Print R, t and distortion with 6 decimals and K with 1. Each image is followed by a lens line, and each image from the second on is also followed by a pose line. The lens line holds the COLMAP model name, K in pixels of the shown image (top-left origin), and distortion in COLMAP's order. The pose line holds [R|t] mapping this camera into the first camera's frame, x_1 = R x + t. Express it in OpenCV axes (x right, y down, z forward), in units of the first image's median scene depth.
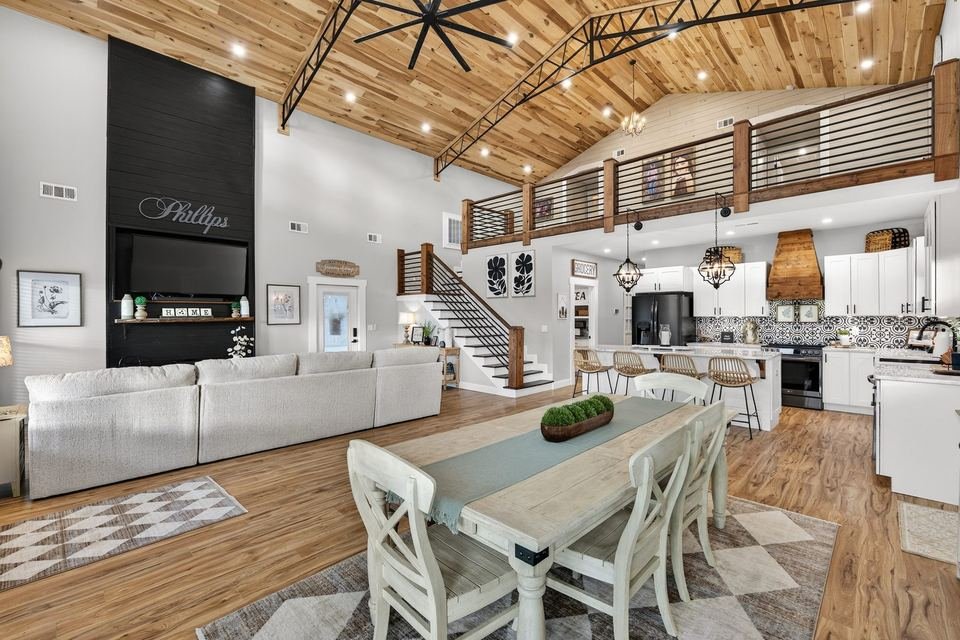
lens RADIAL K [[418.7, 0, 488.2], [0, 418.7, 320.4], [0, 0, 1]] dist [0.000124, 0.000697]
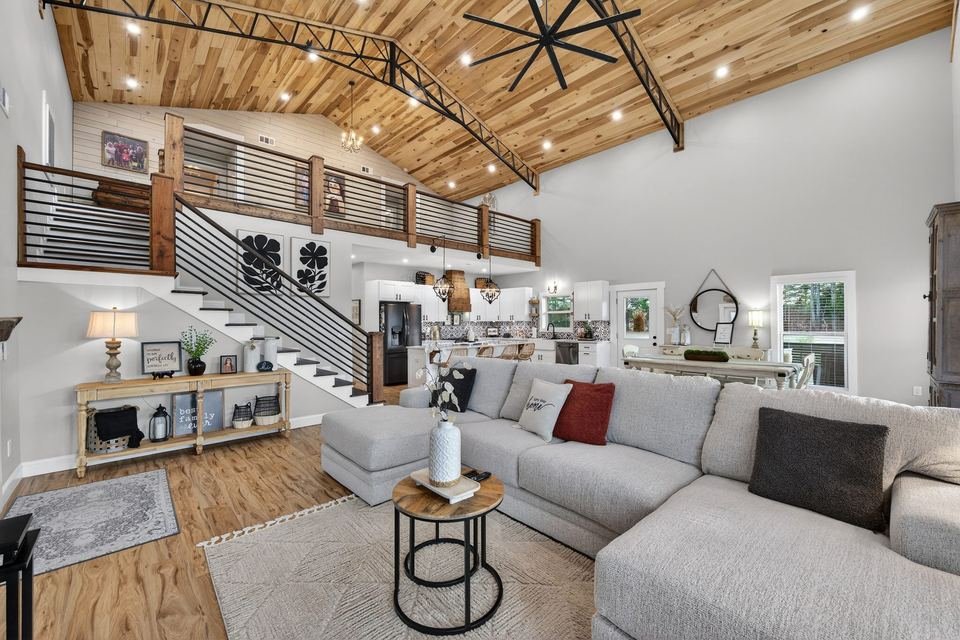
lens RADIAL K [[418.7, 0, 479.7], [0, 418.7, 320.4], [0, 0, 1]] dist [0.000124, 0.000697]
pose [[0.014430, 0.004863, 0.999884, -0.857963], [0.012969, 0.999903, -0.005050, -0.003862], [-0.999812, 0.013041, 0.014365, 0.812770]]
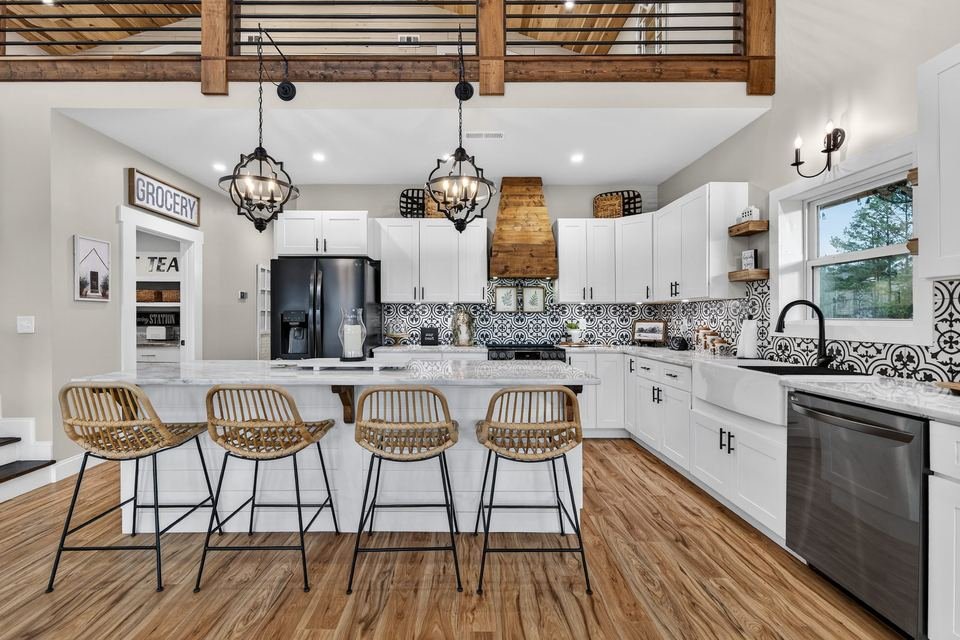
lens RADIAL K [[418.7, 0, 472.6], [0, 418.7, 317.8], [0, 0, 1]] dist [0.000124, 0.000697]
pose [[0.711762, 0.007953, 0.702375, 0.181205], [-0.000701, 0.999943, -0.010612, 0.019872], [-0.702420, 0.007061, 0.711728, 0.524342]]
